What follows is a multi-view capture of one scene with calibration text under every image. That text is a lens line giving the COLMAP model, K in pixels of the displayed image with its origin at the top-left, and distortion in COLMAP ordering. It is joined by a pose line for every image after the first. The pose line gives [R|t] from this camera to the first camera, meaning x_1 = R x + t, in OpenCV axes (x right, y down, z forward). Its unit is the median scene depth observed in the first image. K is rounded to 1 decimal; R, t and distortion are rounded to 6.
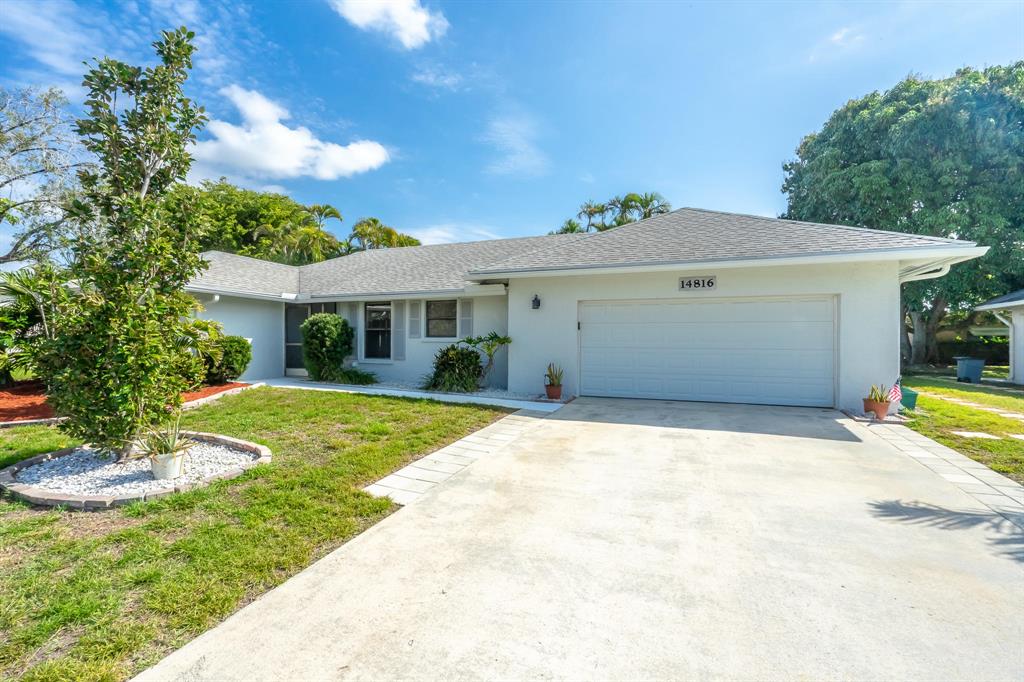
lens RADIAL K [[471.9, 0, 514.4], [0, 471.9, 343.3], [0, 0, 1]] dist [-0.002957, 0.001416]
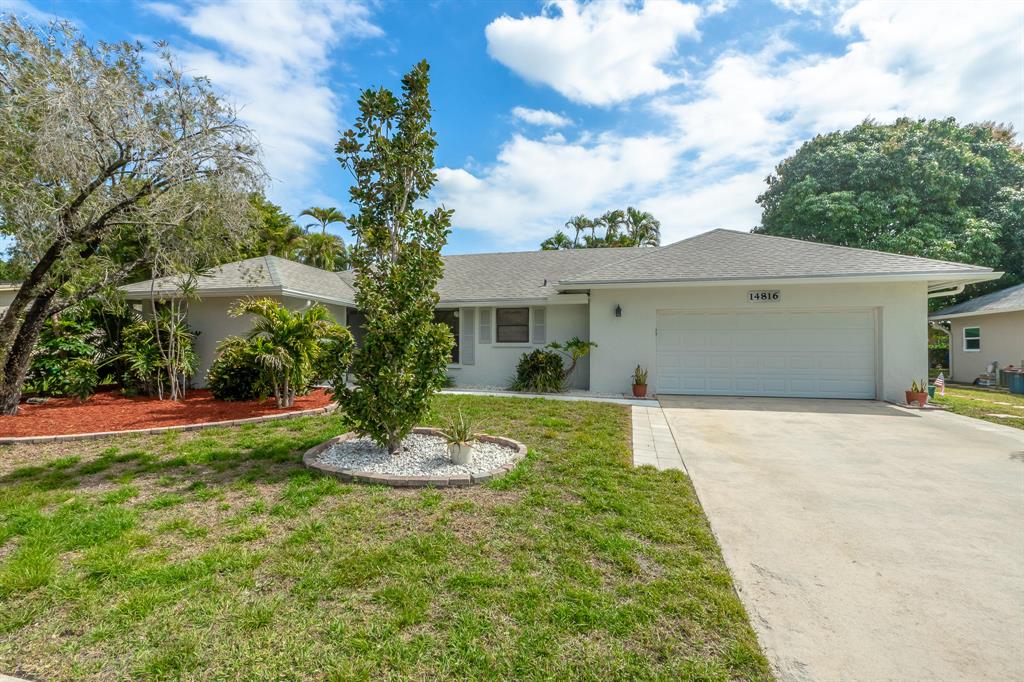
lens RADIAL K [[471.9, 0, 514.4], [0, 471.9, 343.3], [0, 0, 1]] dist [-0.002957, 0.001416]
pose [[0.990080, -0.001528, 0.140498, -0.318950], [0.003639, 0.999884, -0.014770, 0.005245], [-0.140459, 0.015135, 0.989971, -0.062091]]
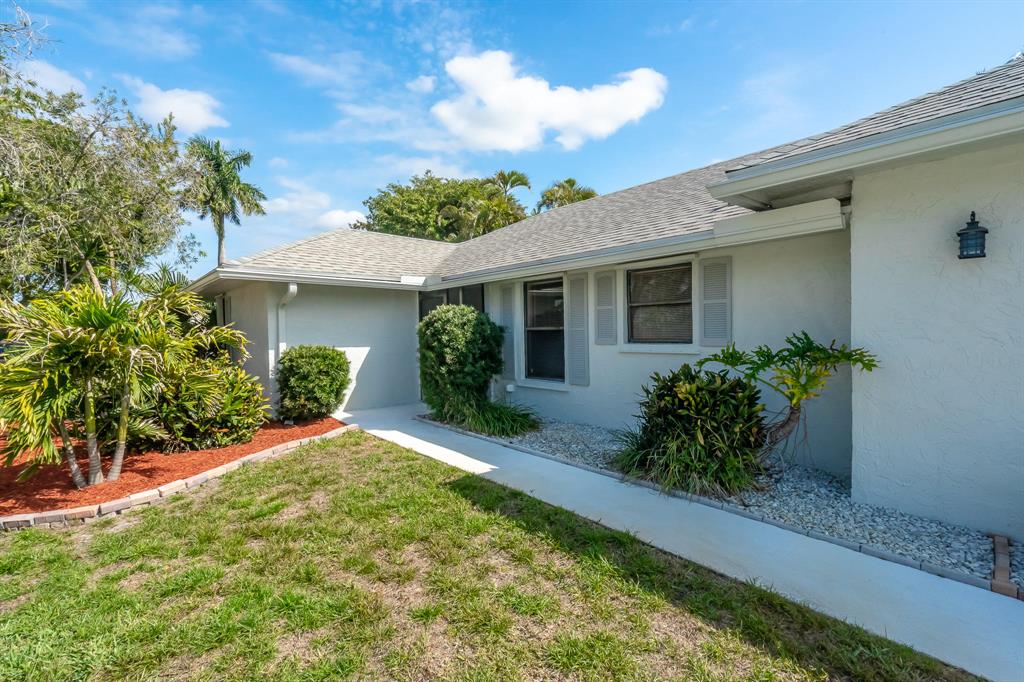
lens RADIAL K [[471.9, 0, 514.4], [0, 471.9, 343.3], [0, 0, 1]] dist [-0.002957, 0.001416]
pose [[0.896057, -0.010765, -0.443809, -0.077351], [0.021975, 0.999556, 0.020123, -0.027158], [0.443395, -0.027784, 0.895896, 0.532189]]
